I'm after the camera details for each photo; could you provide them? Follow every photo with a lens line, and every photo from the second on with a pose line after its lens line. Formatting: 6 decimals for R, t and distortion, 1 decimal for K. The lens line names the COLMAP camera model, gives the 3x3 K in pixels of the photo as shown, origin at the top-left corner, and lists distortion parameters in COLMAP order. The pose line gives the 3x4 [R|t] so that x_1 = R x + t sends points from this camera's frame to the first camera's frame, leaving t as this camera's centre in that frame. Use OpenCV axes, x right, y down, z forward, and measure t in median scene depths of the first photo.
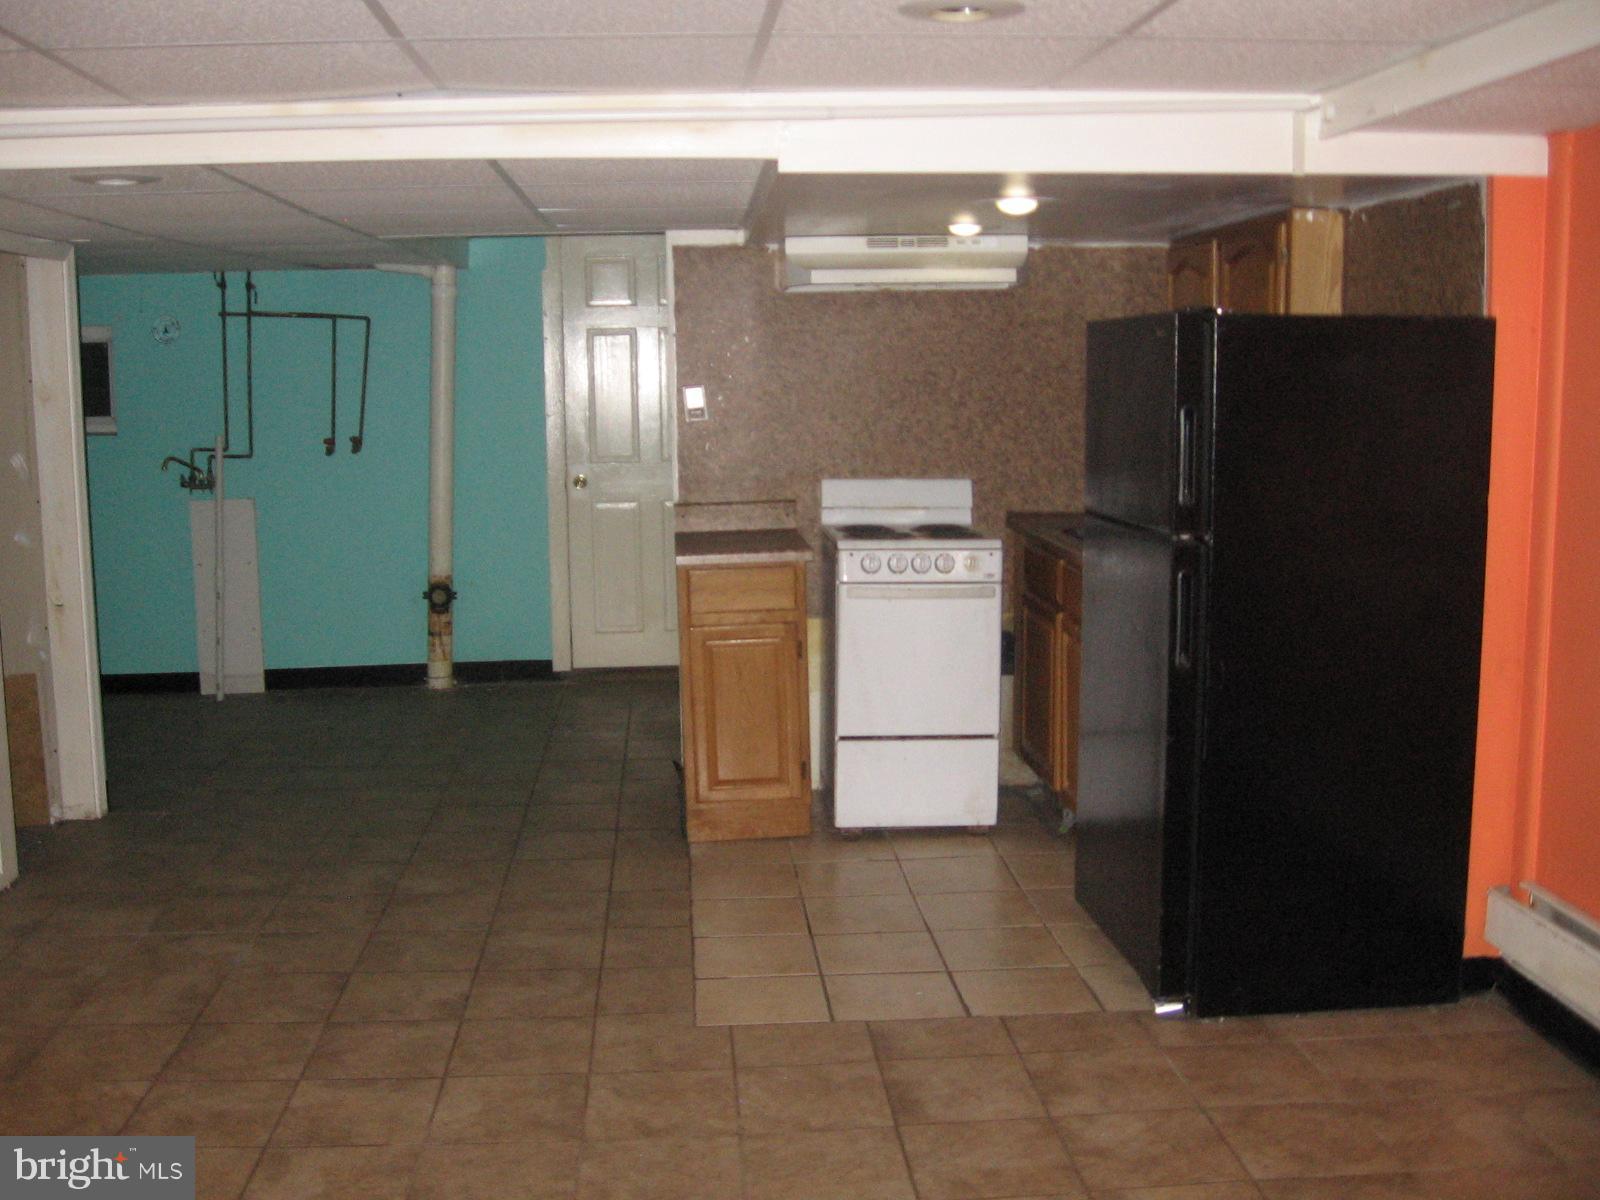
lens RADIAL K [[1661.3, 0, 800.0], [0, 1661.3, 600.0], [0, 0, 1]] dist [-0.118863, 0.008015]
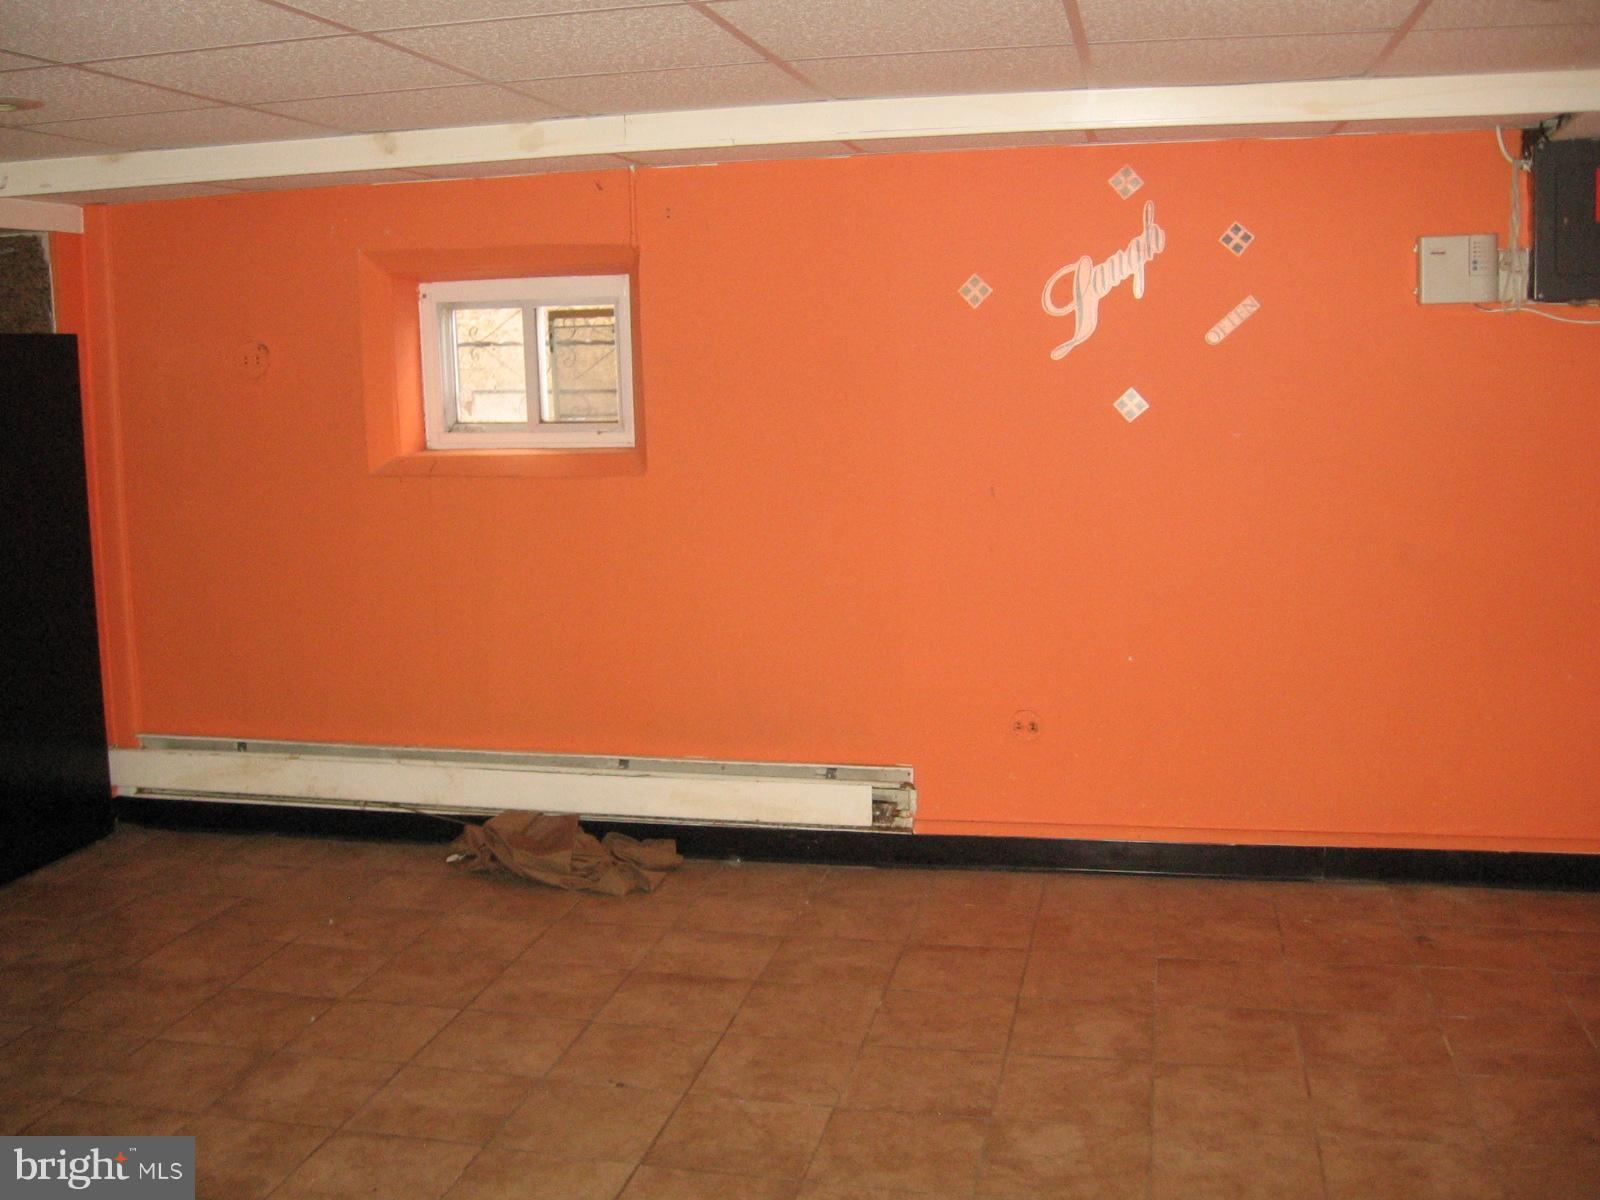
lens RADIAL K [[1661.3, 0, 800.0], [0, 1661.3, 600.0], [0, 0, 1]] dist [-0.118863, 0.008015]
pose [[0.281580, -0.141097, 0.949107, -0.737921], [0.153190, 0.983053, 0.100695, 0.006260], [-0.947230, 0.117040, 0.298423, 0.018027]]
